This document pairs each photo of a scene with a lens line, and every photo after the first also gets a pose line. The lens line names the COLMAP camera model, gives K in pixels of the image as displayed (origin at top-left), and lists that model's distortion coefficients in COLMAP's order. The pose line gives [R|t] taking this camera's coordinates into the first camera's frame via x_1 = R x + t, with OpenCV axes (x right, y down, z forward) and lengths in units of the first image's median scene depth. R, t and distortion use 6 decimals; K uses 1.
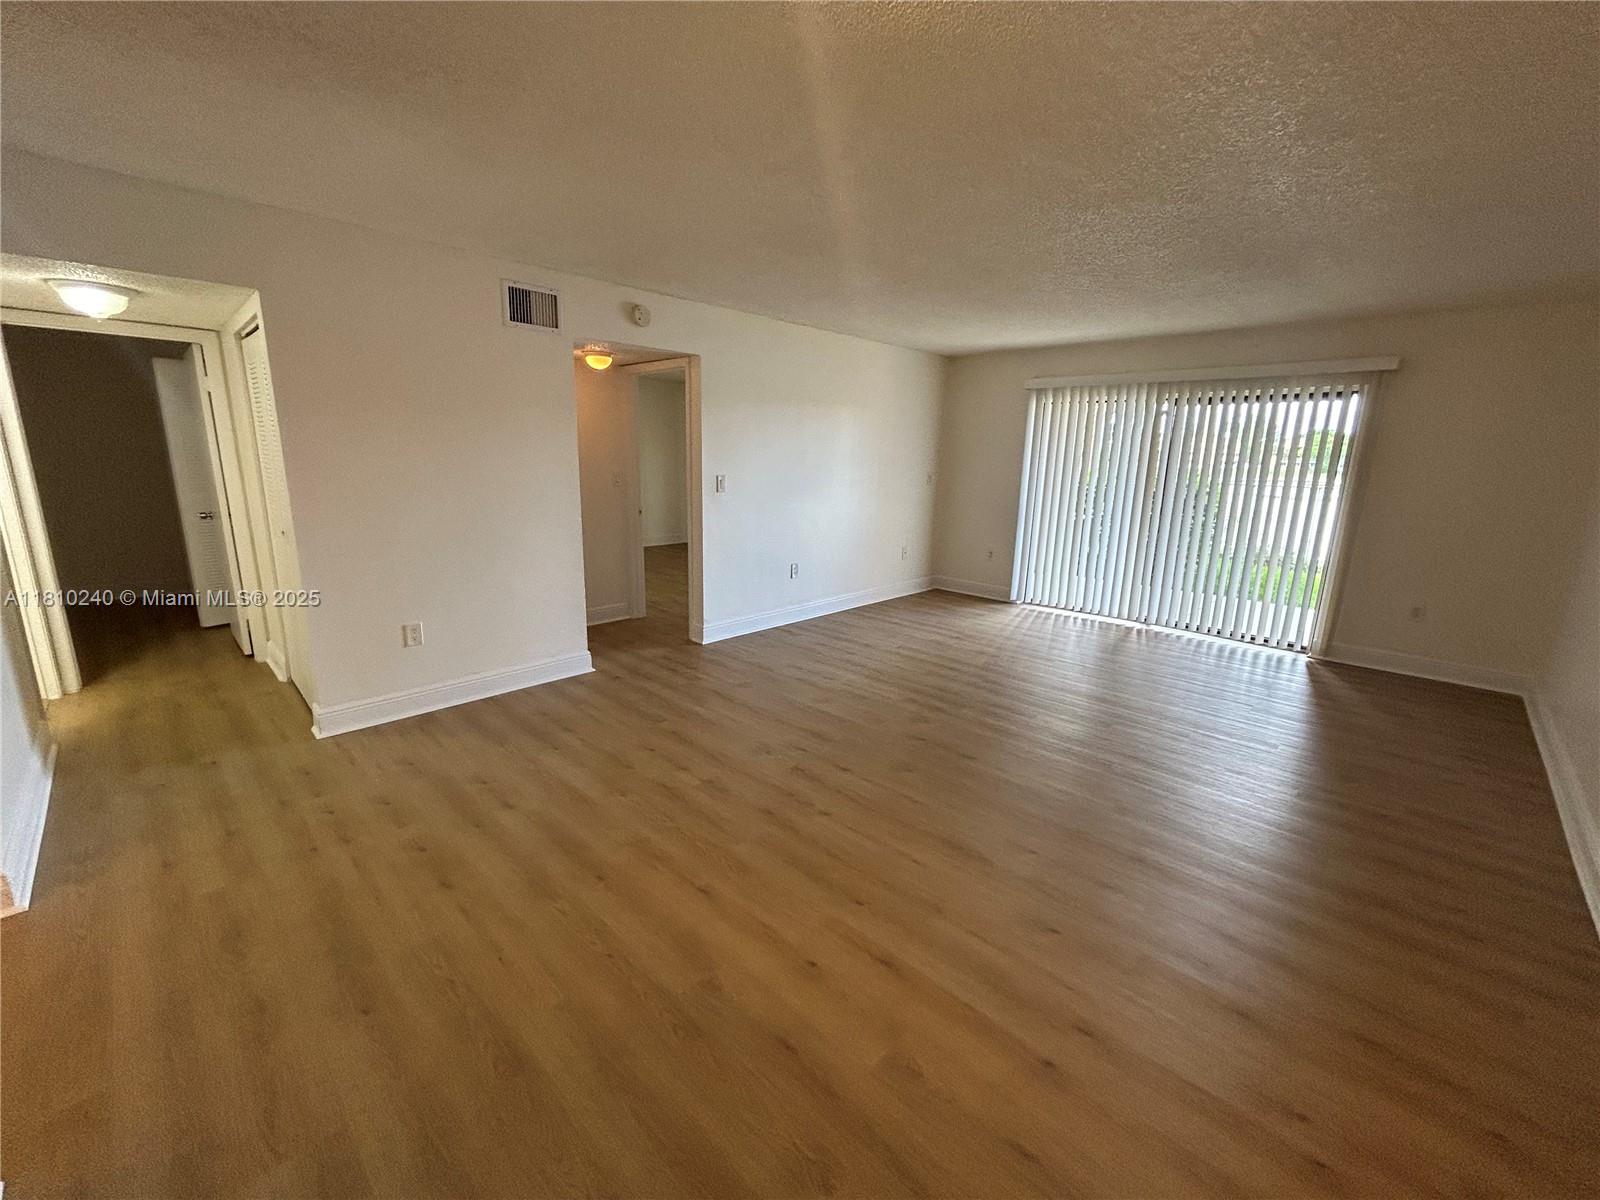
lens RADIAL K [[653.9, 0, 798.2], [0, 653.9, 598.0], [0, 0, 1]] dist [-0.001589, -0.000659]
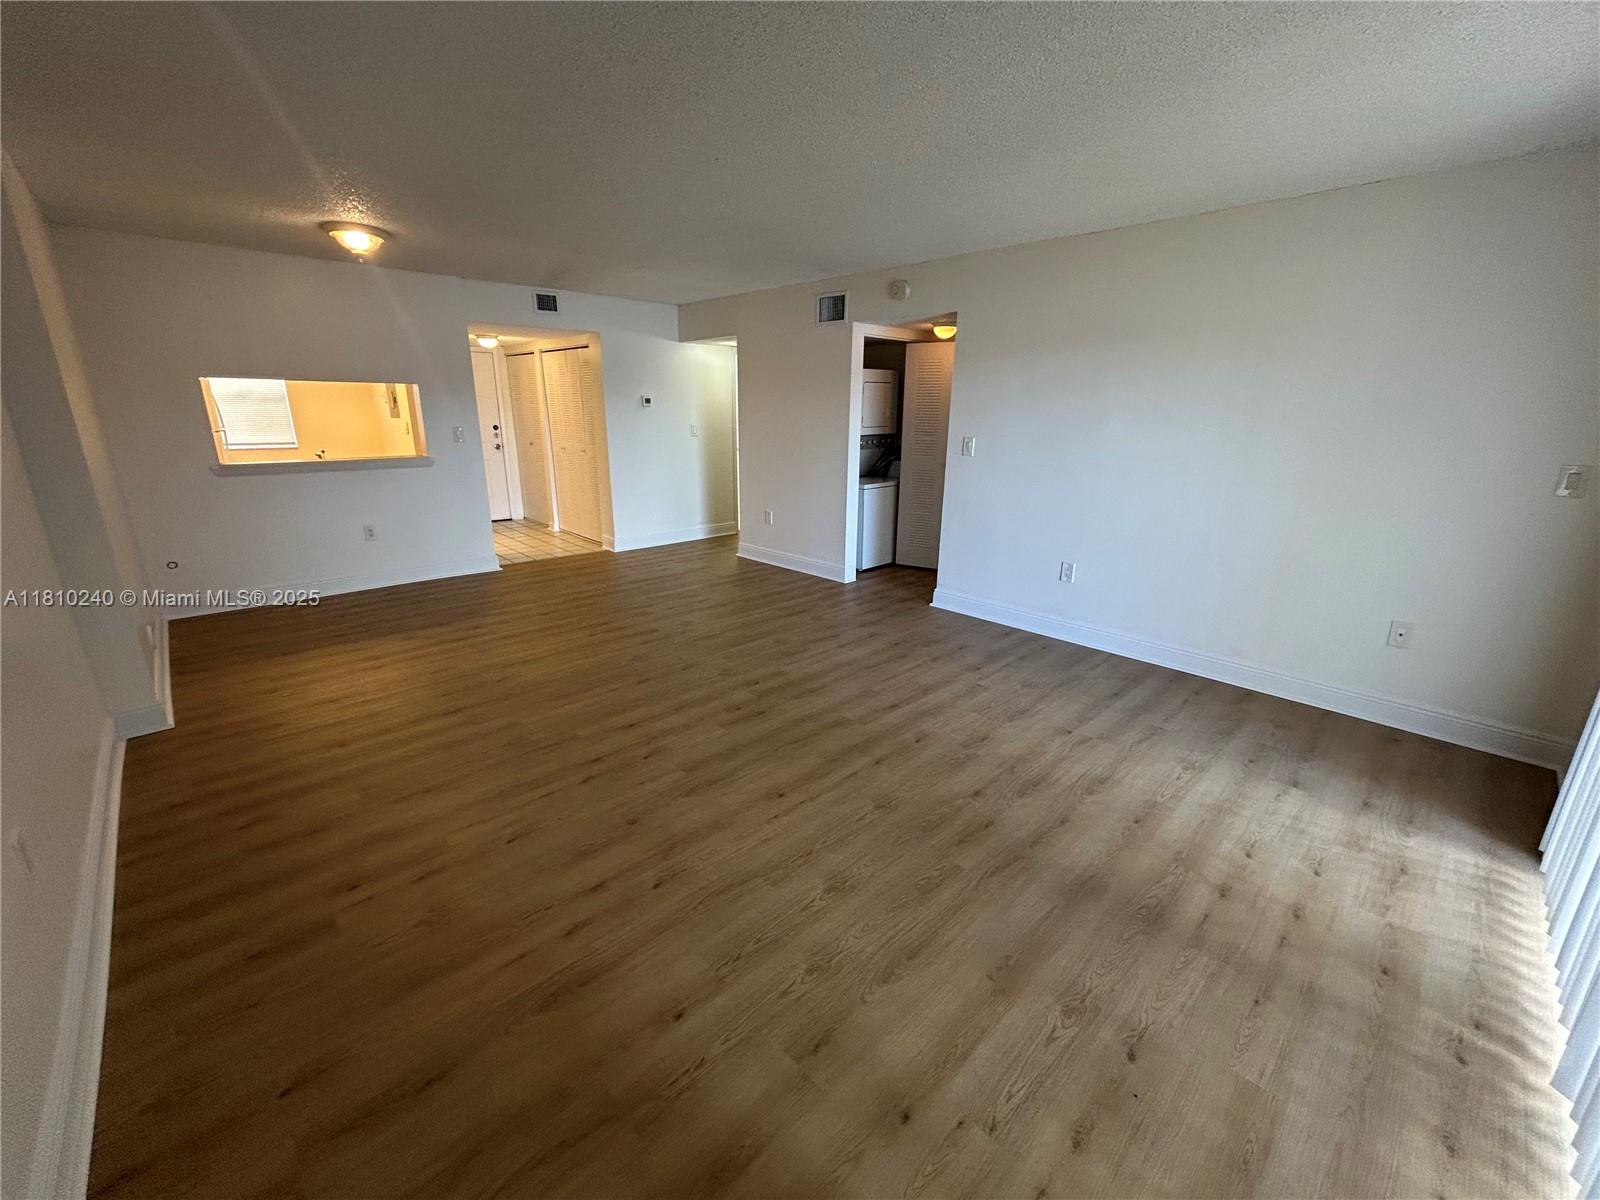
lens RADIAL K [[653.9, 0, 798.2], [0, 653.9, 598.0], [0, 0, 1]] dist [-0.001589, -0.000659]
pose [[-0.041177, 0.261862, -0.964227, 0.975615], [-0.229449, 0.936776, 0.264205, -0.186346], [0.972449, 0.232120, 0.021510, 0.910208]]
